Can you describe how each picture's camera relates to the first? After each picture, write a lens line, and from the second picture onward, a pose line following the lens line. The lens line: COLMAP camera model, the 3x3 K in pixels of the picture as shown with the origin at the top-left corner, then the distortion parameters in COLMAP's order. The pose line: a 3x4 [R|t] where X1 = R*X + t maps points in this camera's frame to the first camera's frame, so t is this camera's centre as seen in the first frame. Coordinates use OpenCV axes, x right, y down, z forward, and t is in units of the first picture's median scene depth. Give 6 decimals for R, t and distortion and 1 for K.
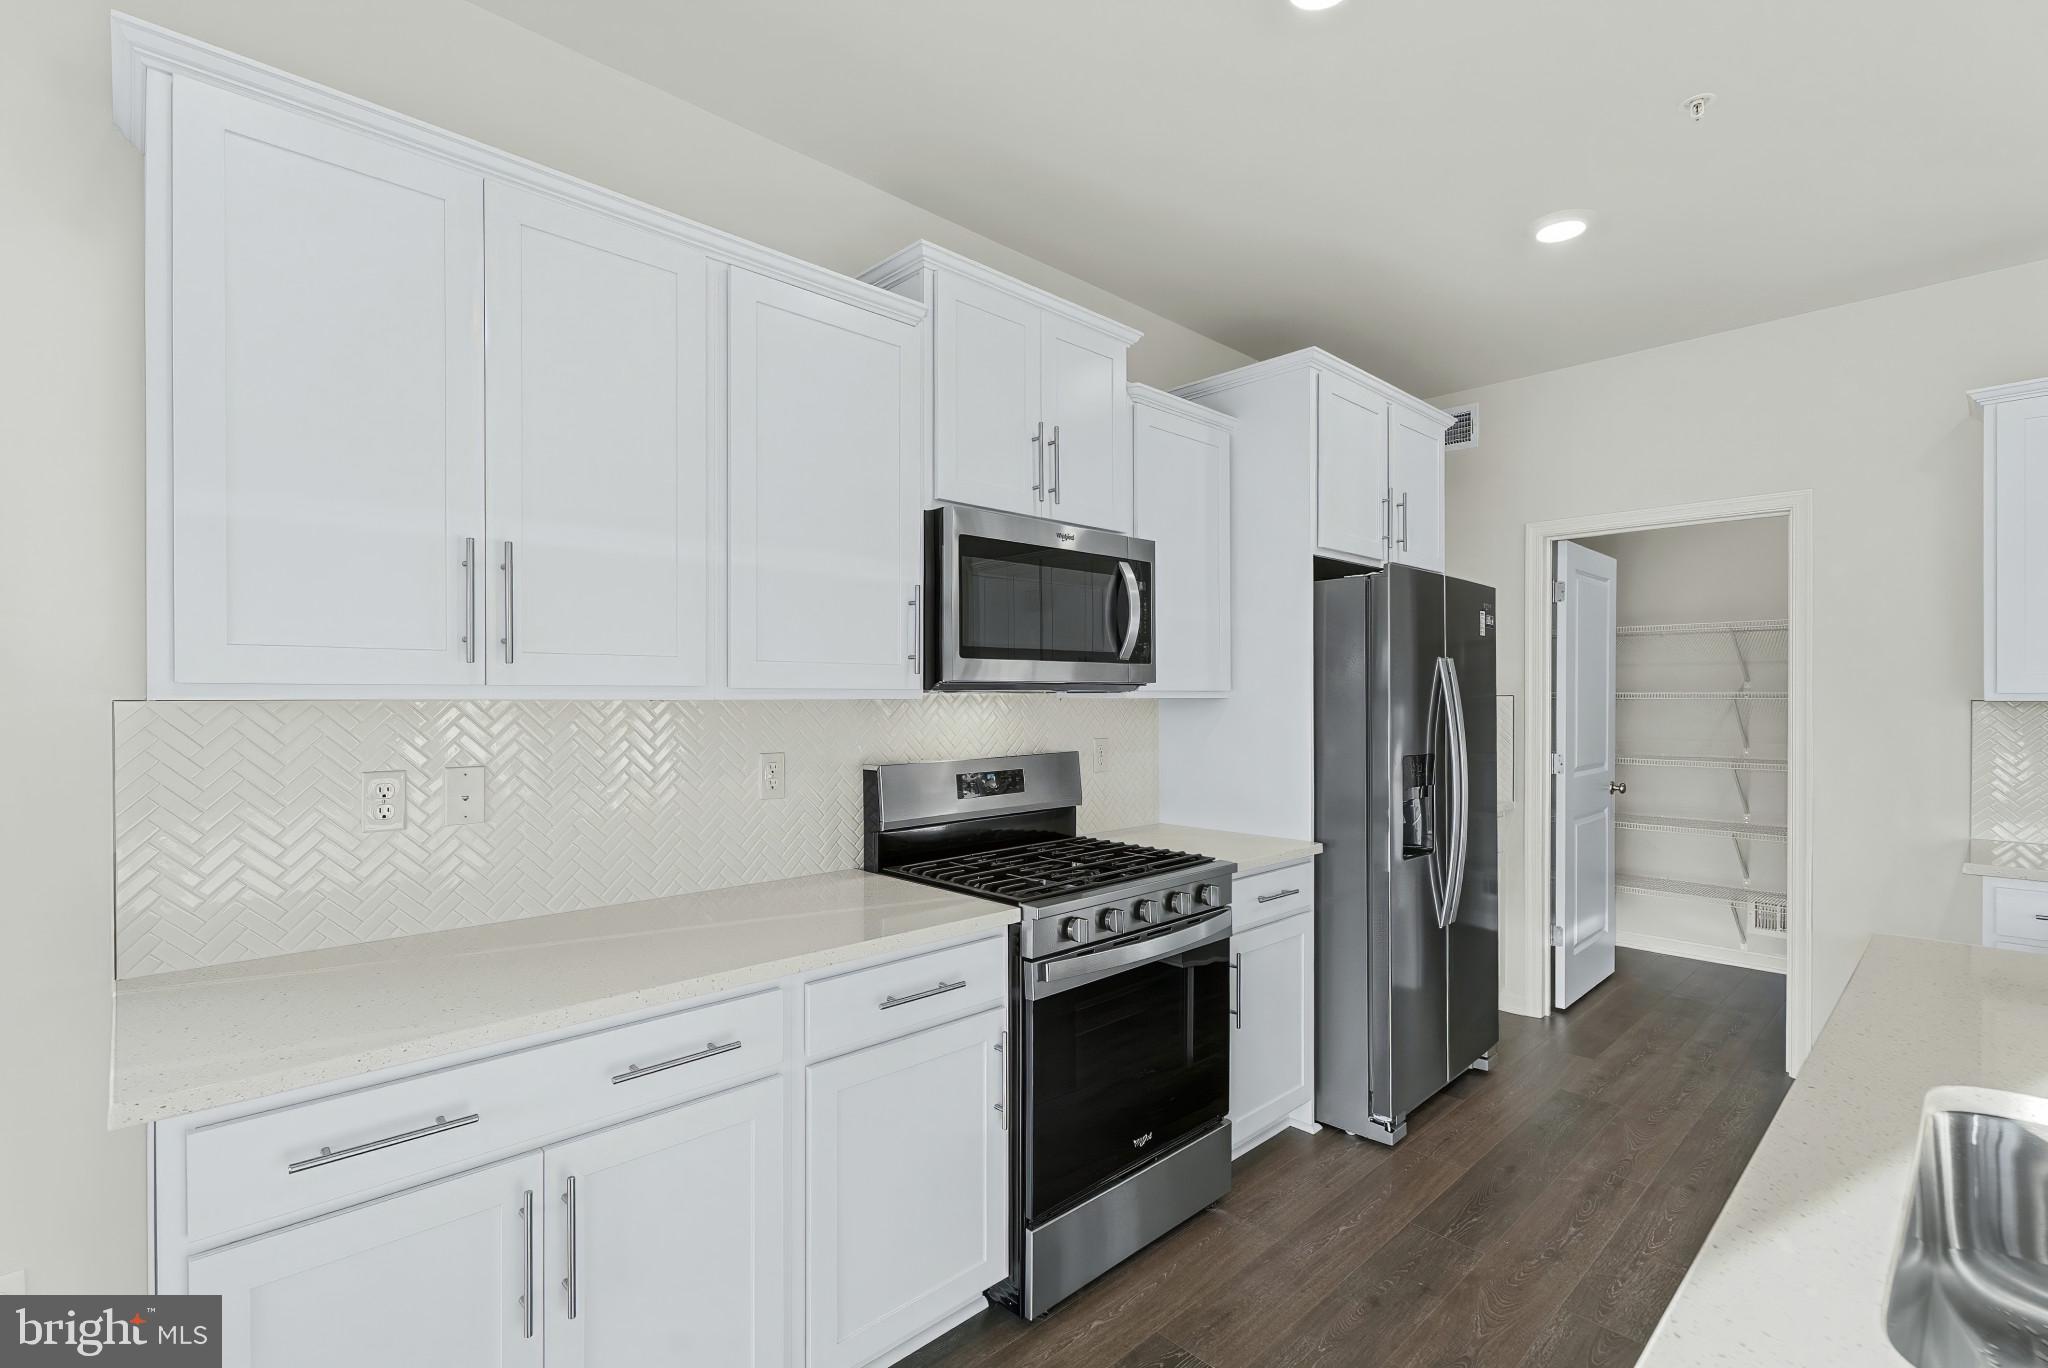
lens RADIAL K [[931.6, 0, 1015.6], [0, 931.6, 692.5], [0, 0, 1]] dist [0.001363, 0.000115]
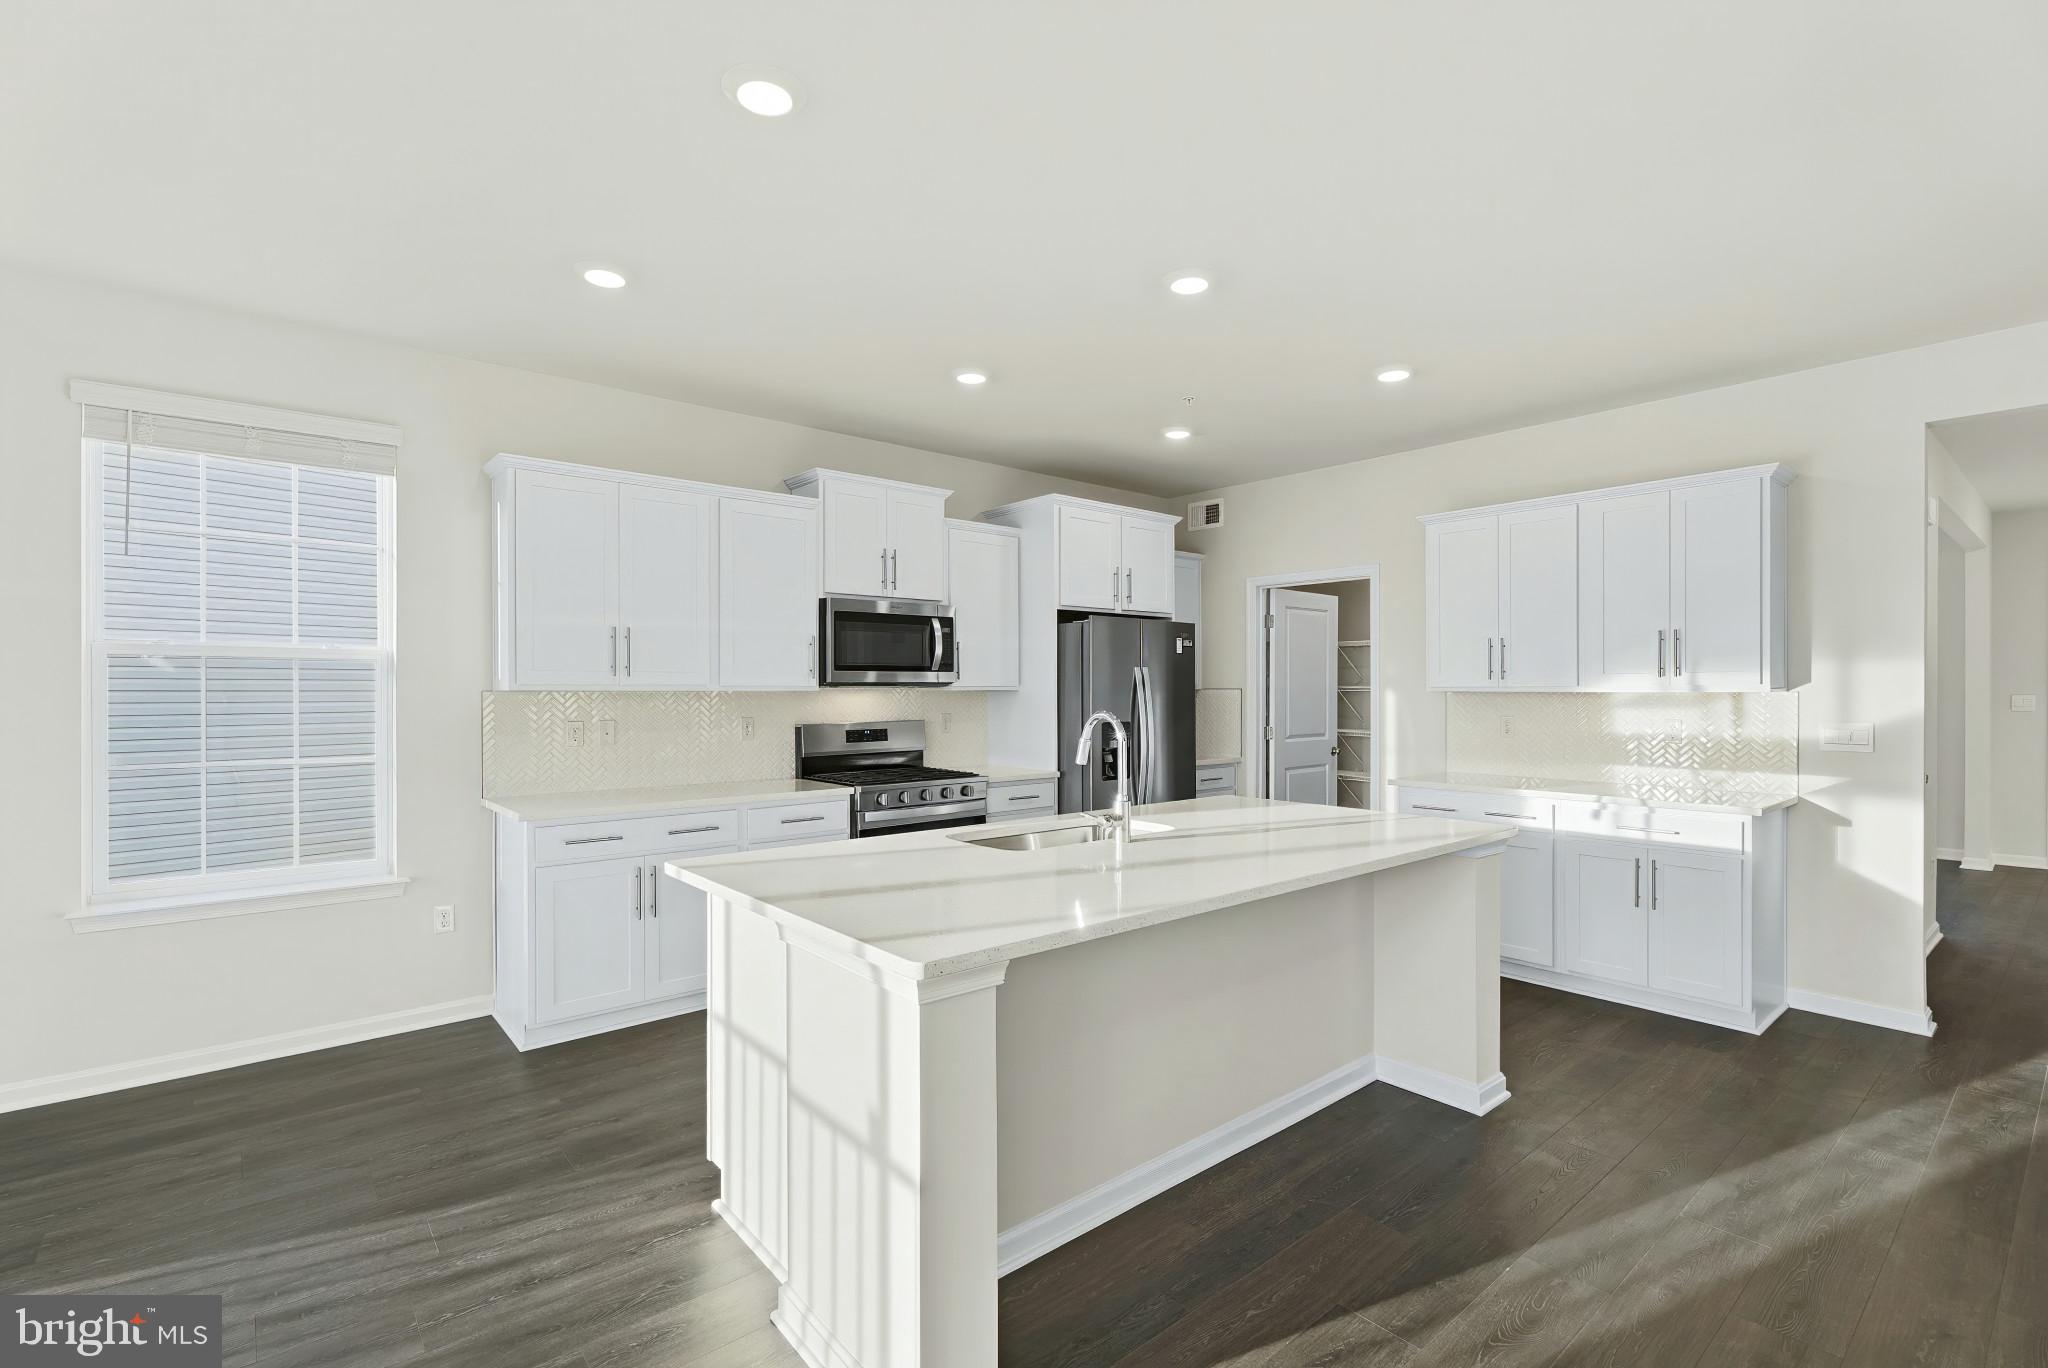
lens RADIAL K [[931.6, 0, 1015.6], [0, 931.6, 692.5], [0, 0, 1]] dist [0.001363, 0.000115]
pose [[0.998365, 0.000579, -0.057163, 0.406790], [-0.000222, 0.999980, 0.006253, -0.001620], [0.057165, -0.006230, 0.998345, -0.919165]]
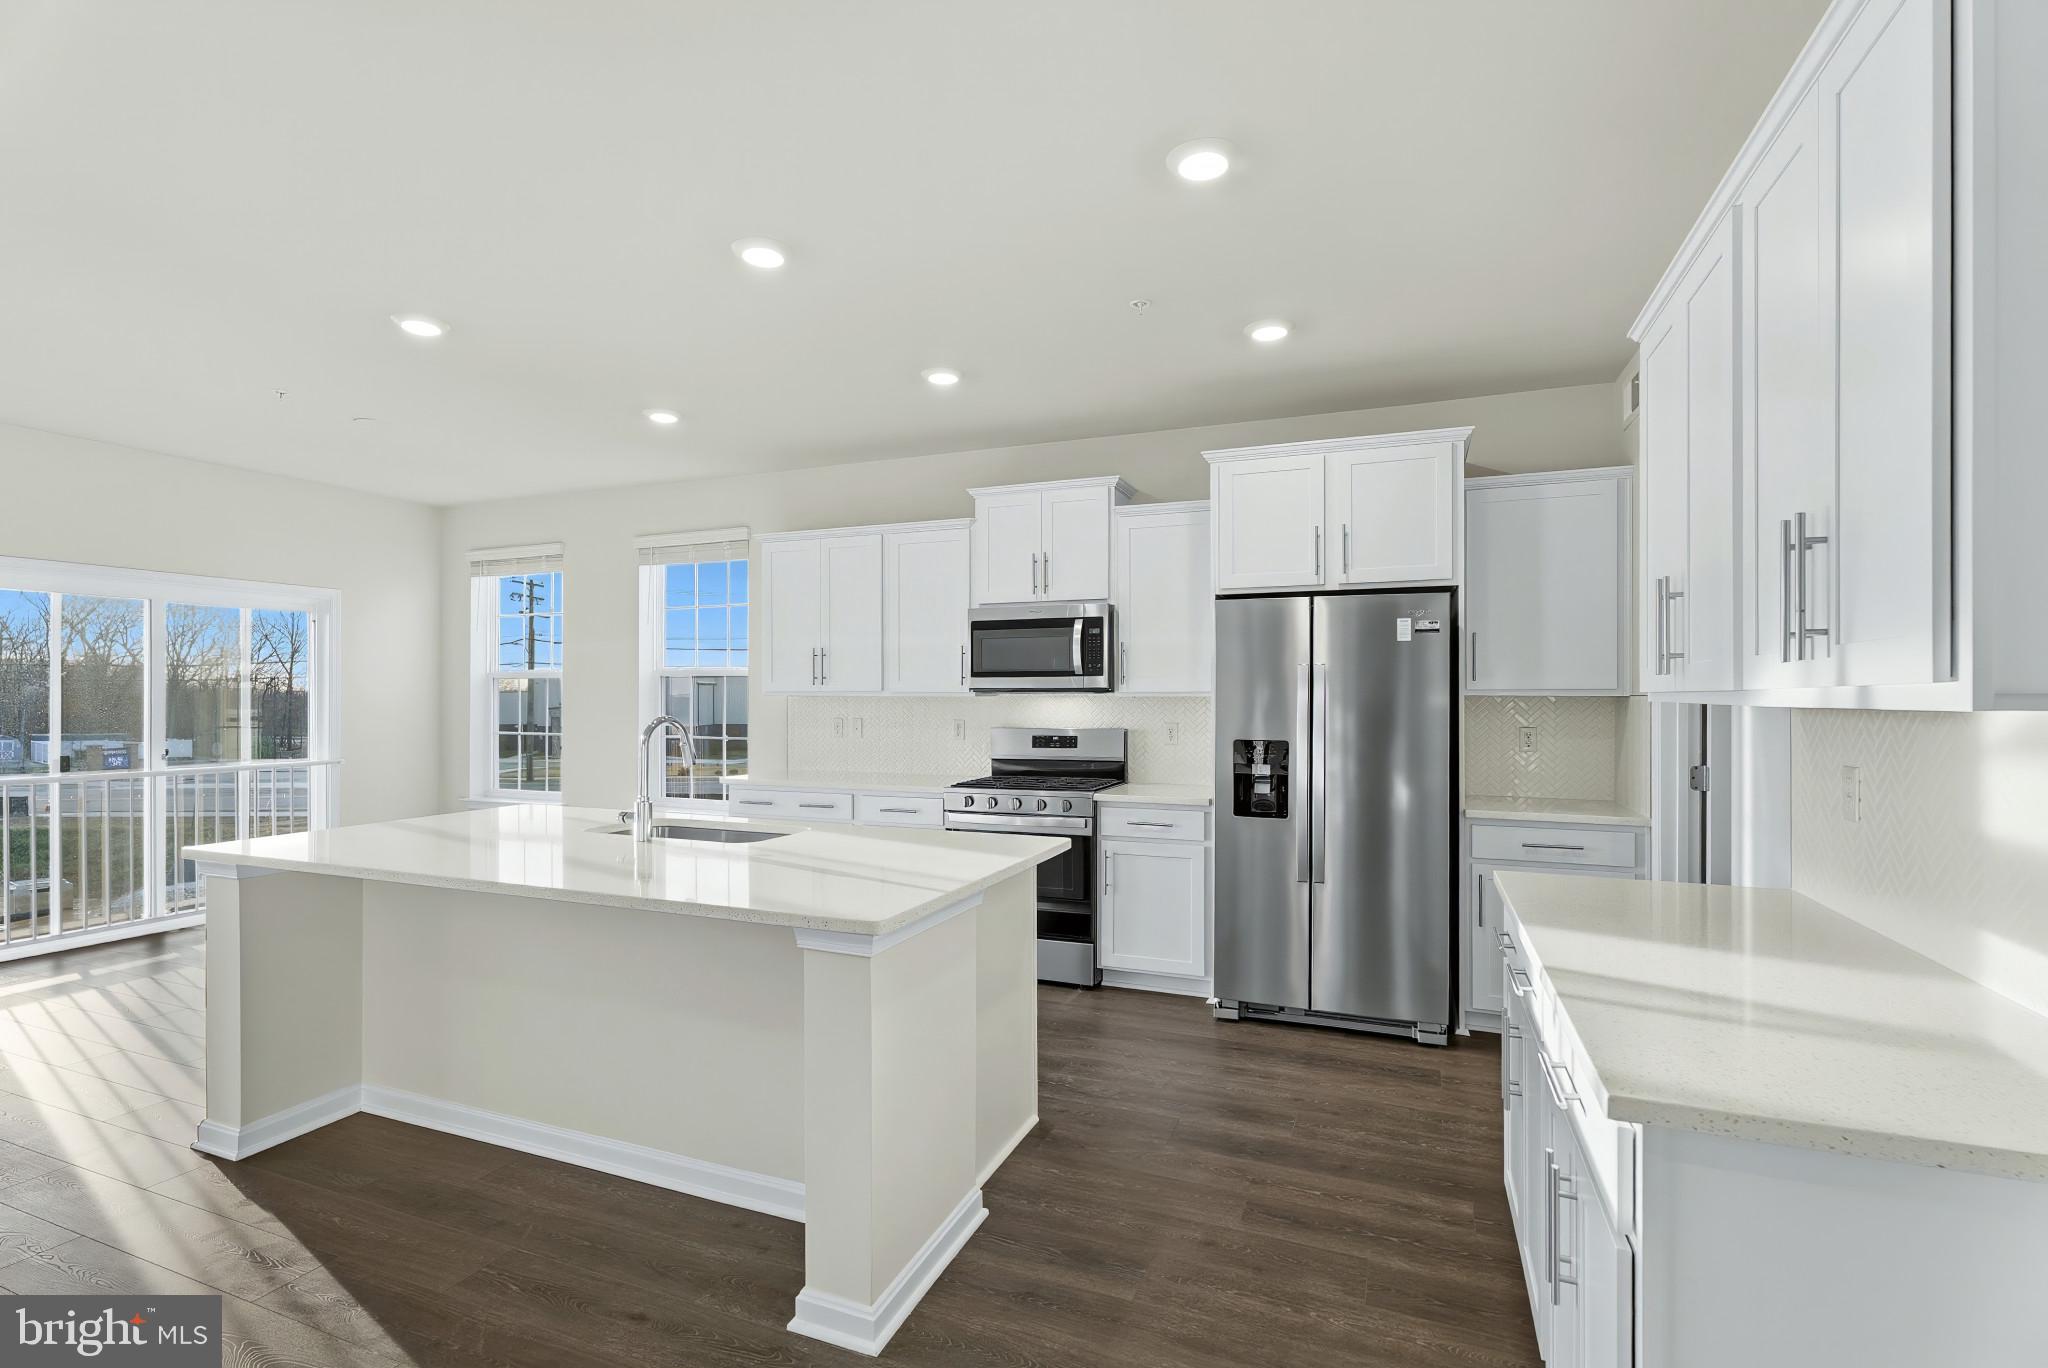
lens RADIAL K [[931.6, 0, 1015.6], [0, 931.6, 692.5], [0, 0, 1]] dist [0.001363, 0.000115]
pose [[0.404936, -0.001739, -0.914343, 1.766002], [-0.000491, 0.999998, -0.002119, 0.002576], [0.914345, 0.001307, 0.404935, 0.179150]]
